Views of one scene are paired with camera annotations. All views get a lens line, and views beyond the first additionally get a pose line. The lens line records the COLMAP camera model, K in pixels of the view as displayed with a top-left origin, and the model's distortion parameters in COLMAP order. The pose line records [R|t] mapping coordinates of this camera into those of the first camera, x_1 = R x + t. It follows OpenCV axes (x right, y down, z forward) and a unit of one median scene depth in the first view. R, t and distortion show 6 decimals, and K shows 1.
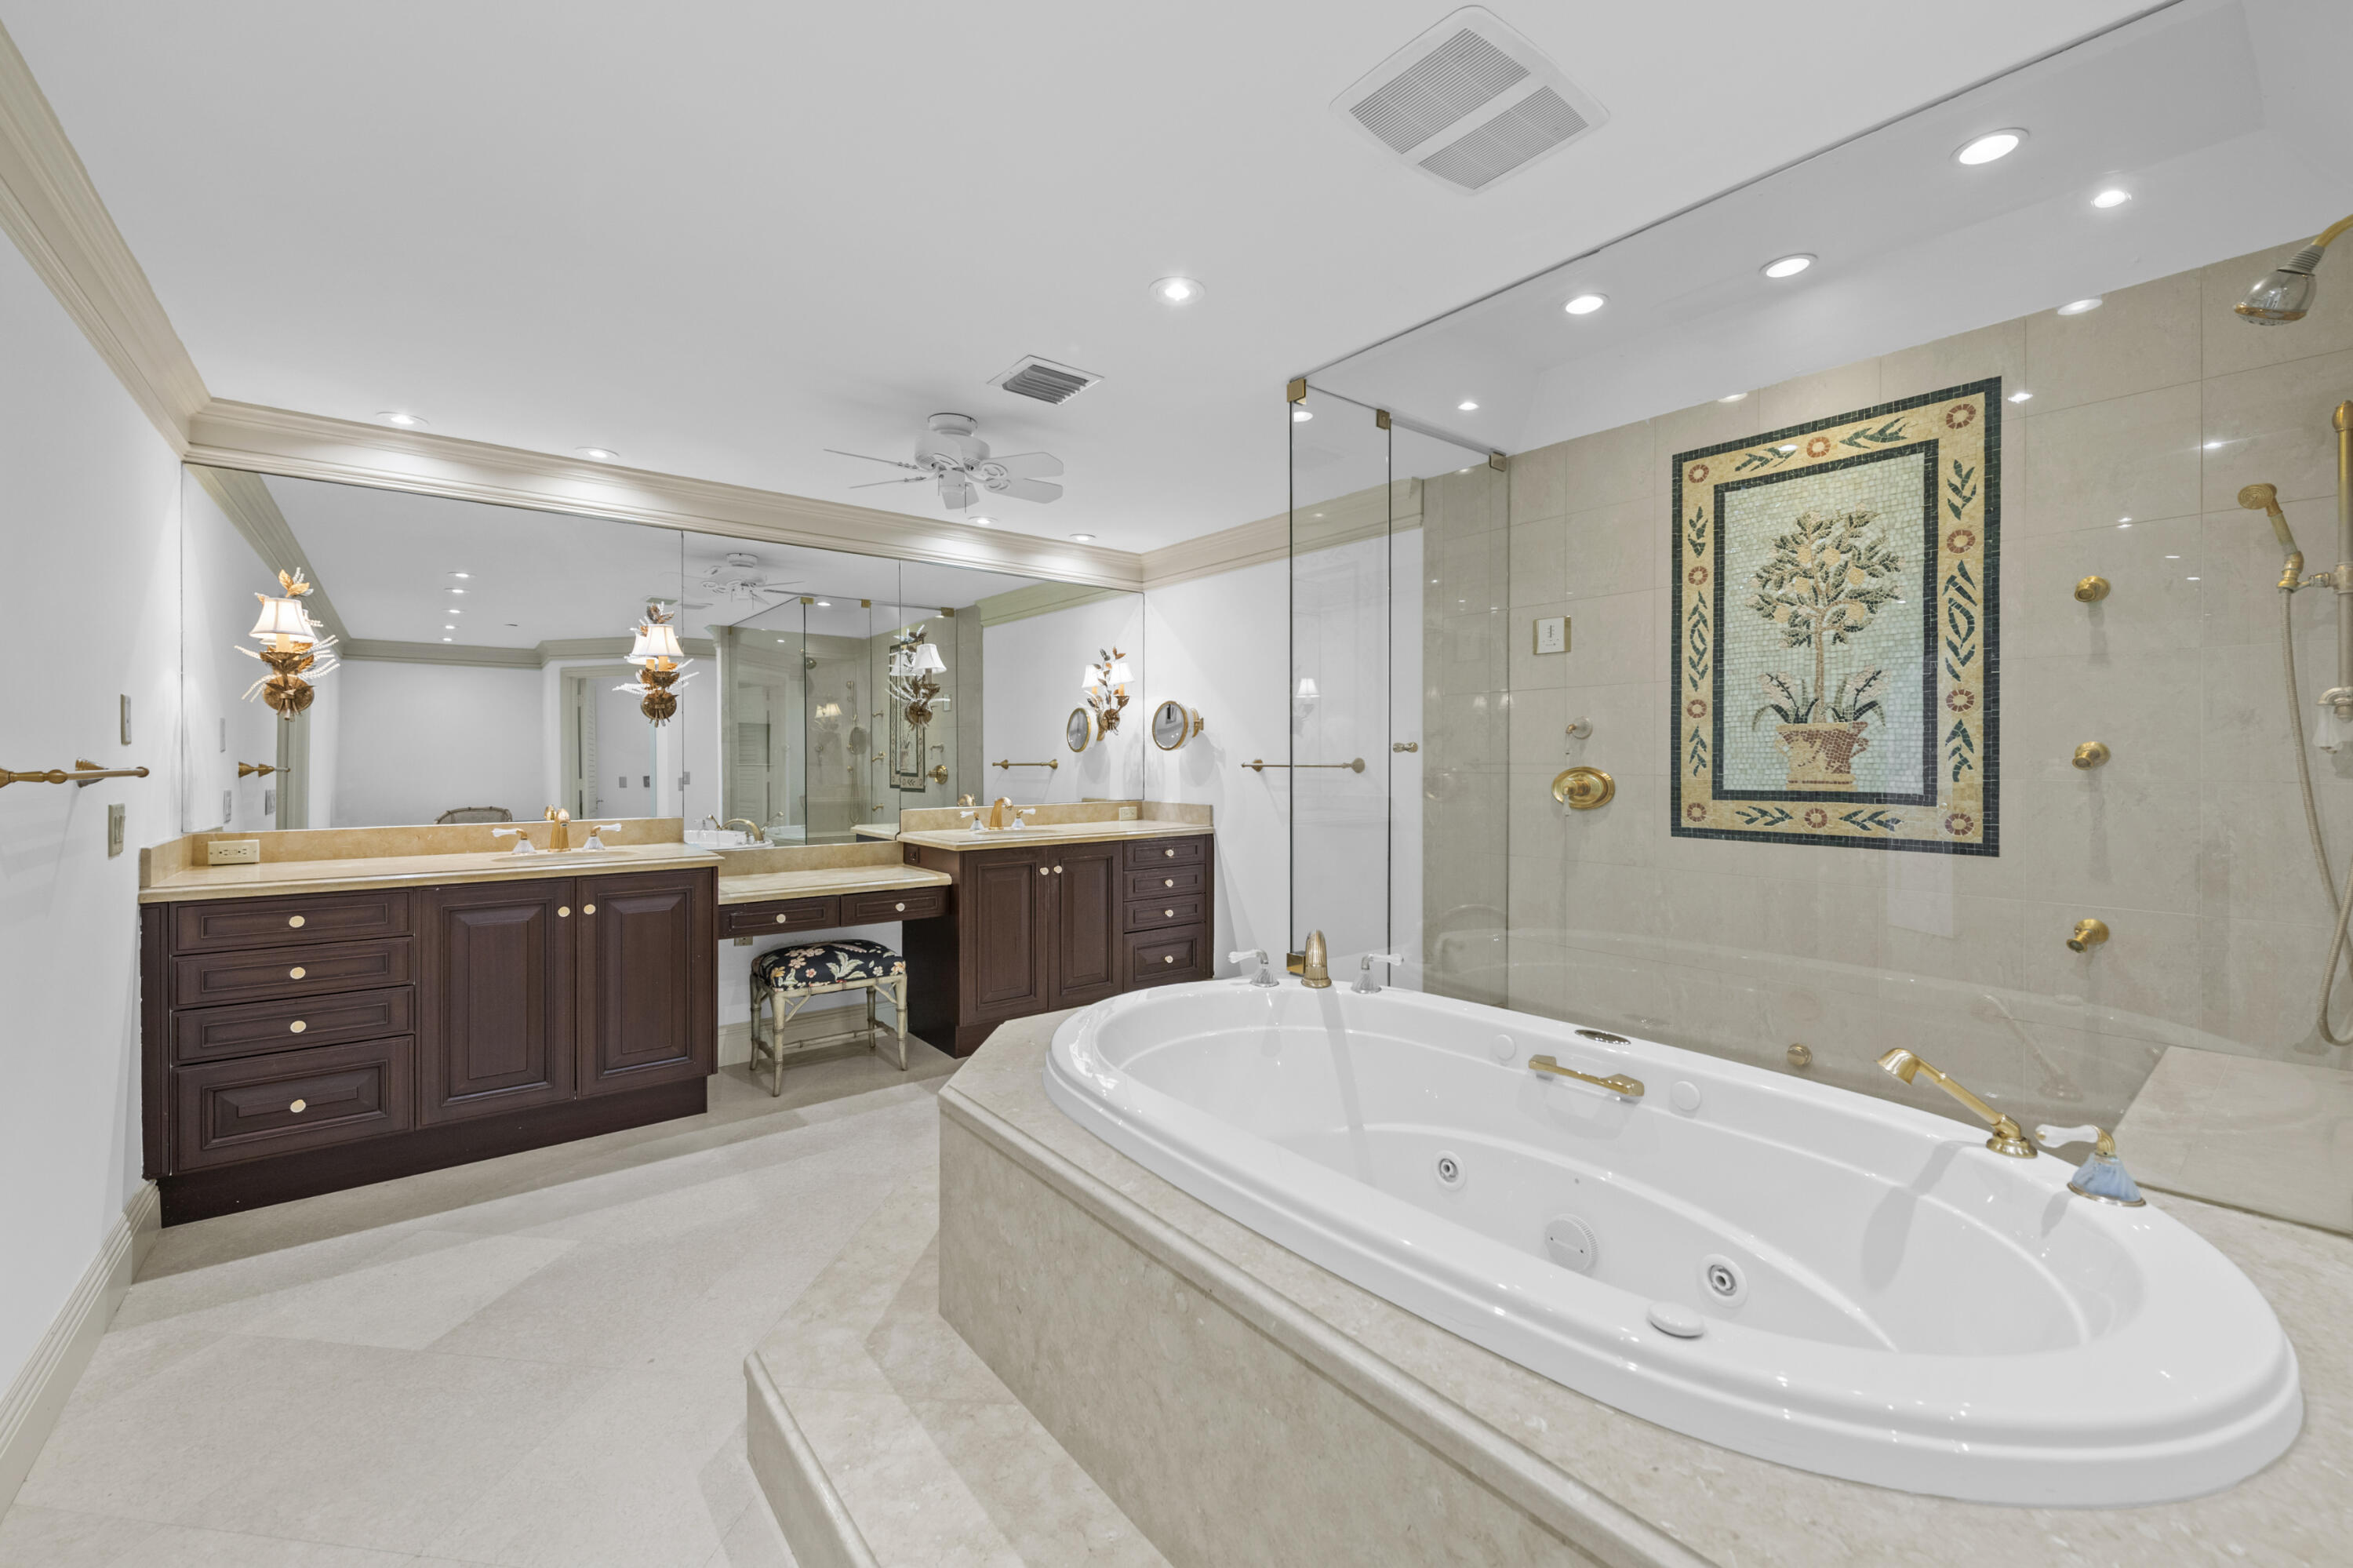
lens RADIAL K [[940.2, 0, 1172.1], [0, 940.2, 768.6], [0, 0, 1]] dist [-0.011830, -0.000237]
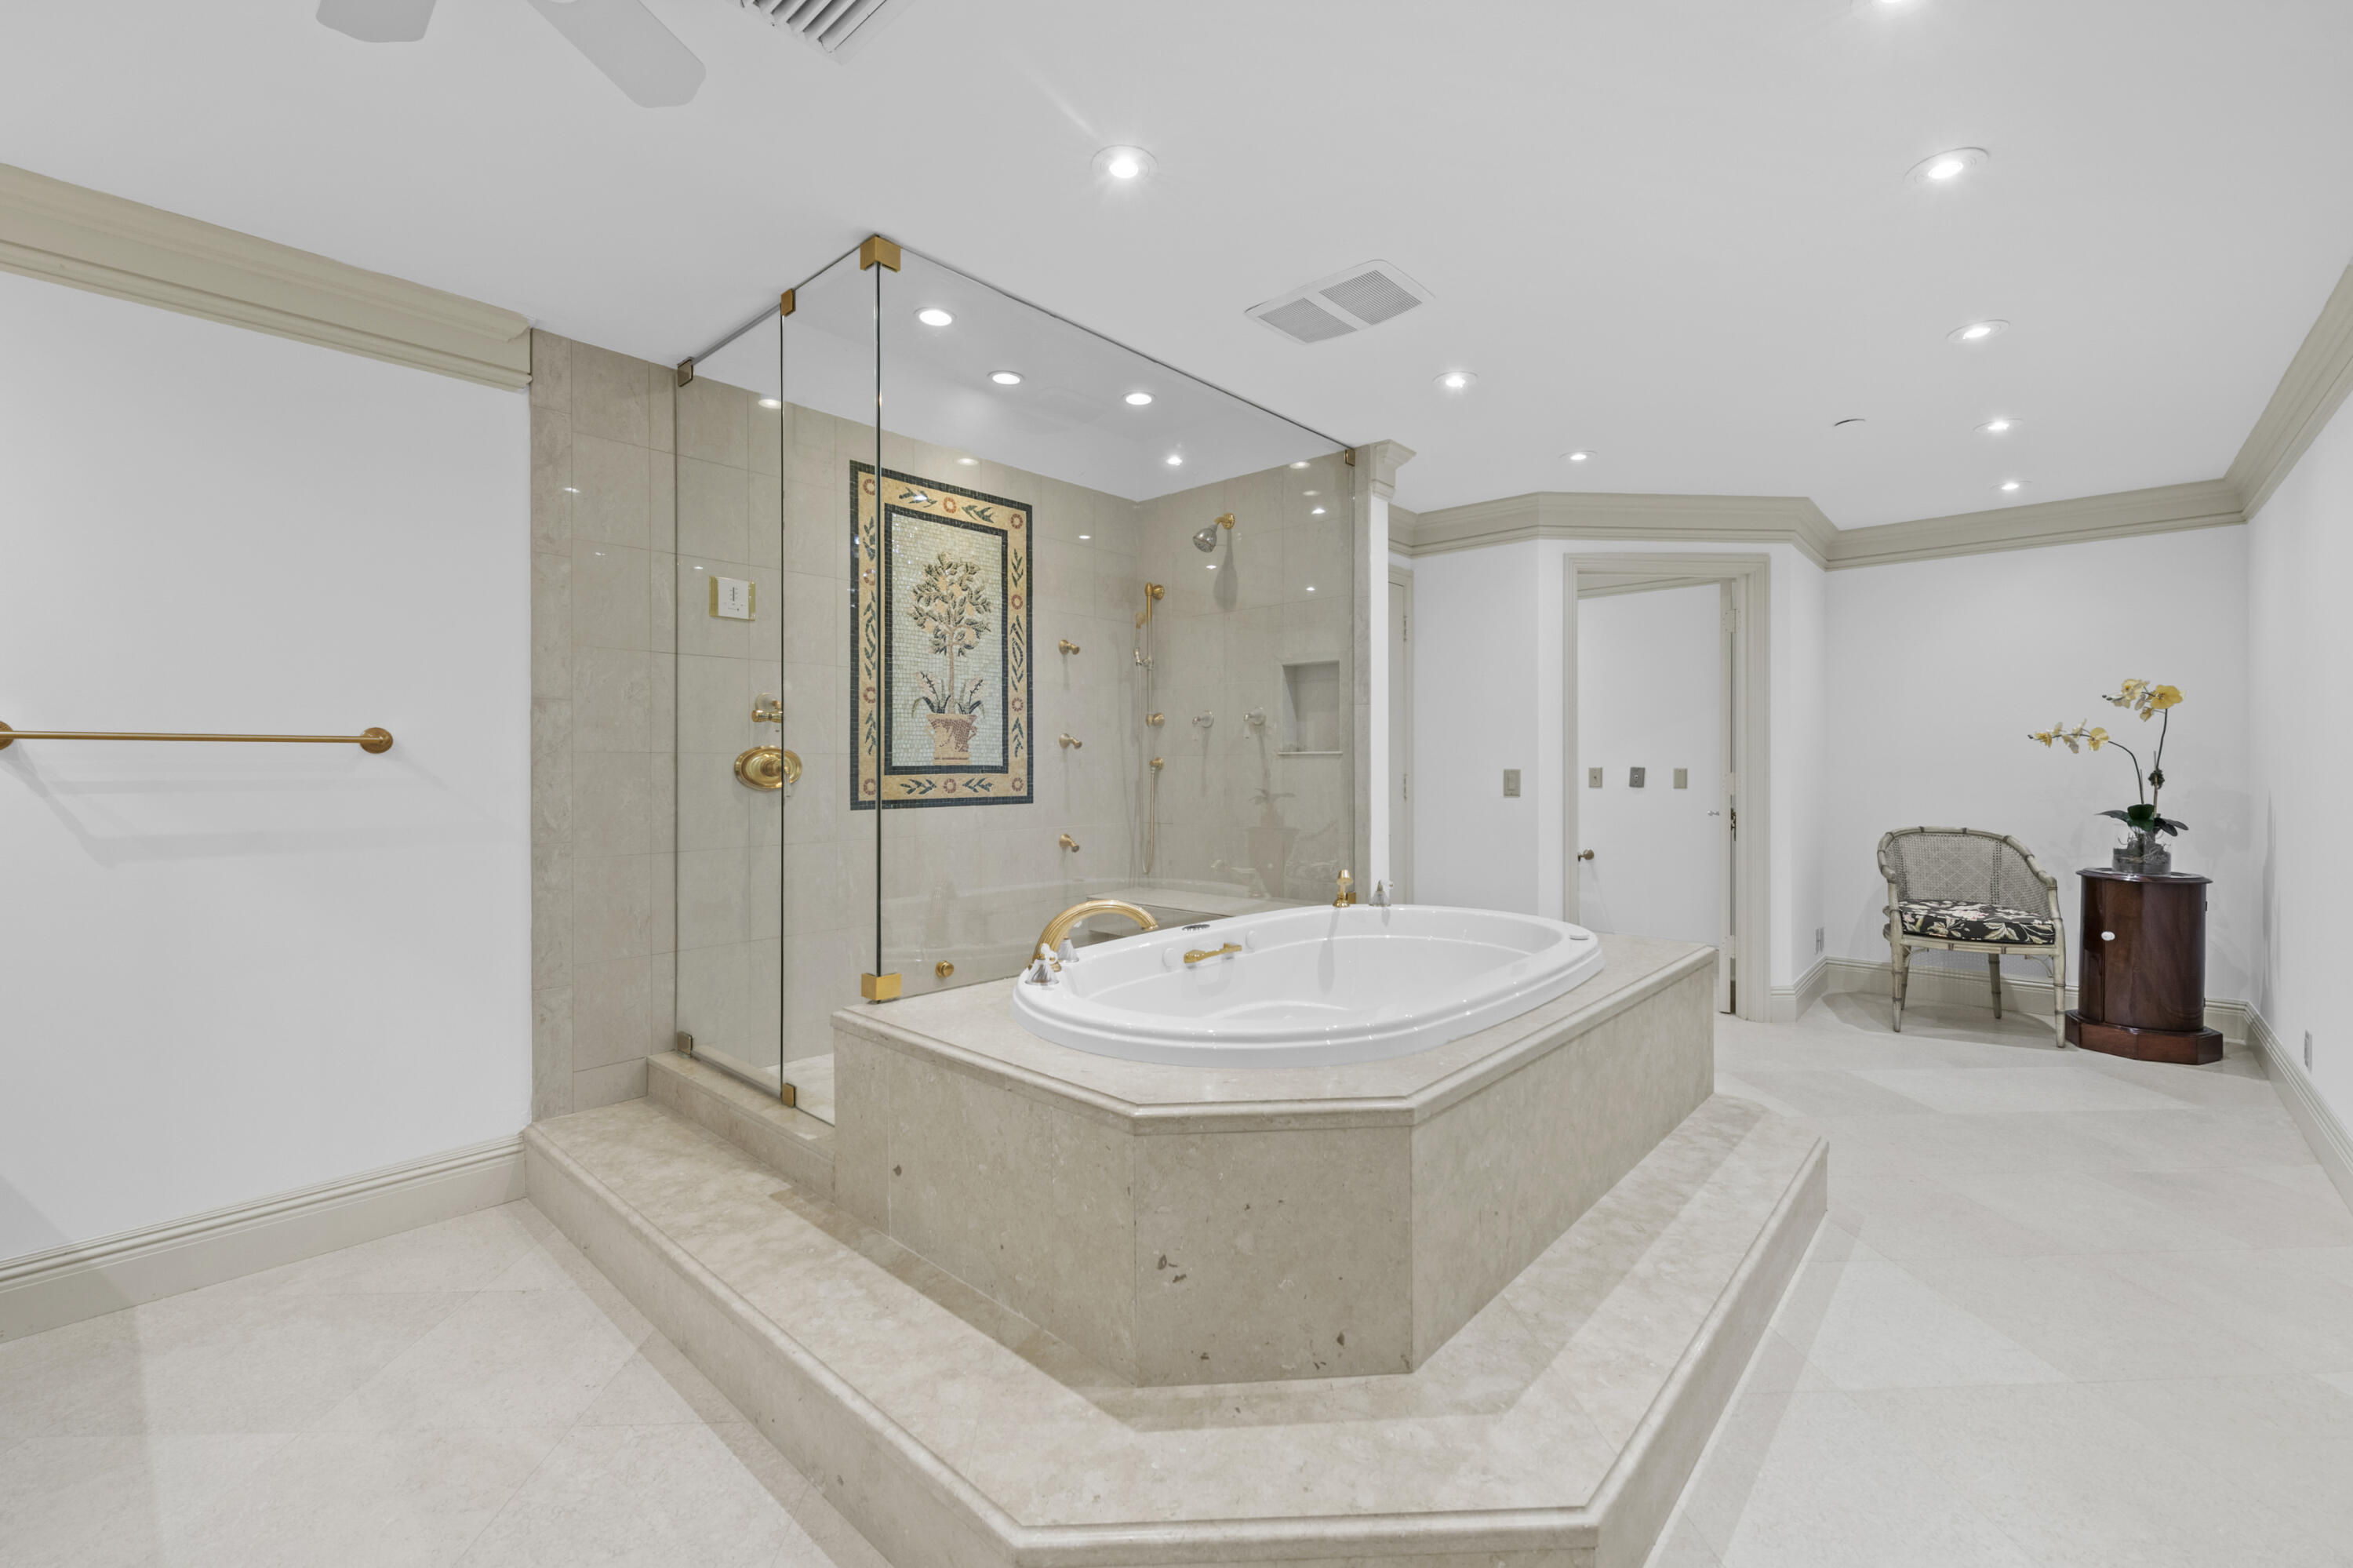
lens RADIAL K [[981.4, 0, 1167.5], [0, 981.4, 772.5], [0, 0, 1]] dist [0.000324, -0.000595]
pose [[-0.157085, -0.008403, 0.987549, -0.747269], [0.009652, 0.999903, 0.010043, 0.023745], [-0.987538, 0.011110, -0.156989, 0.935127]]
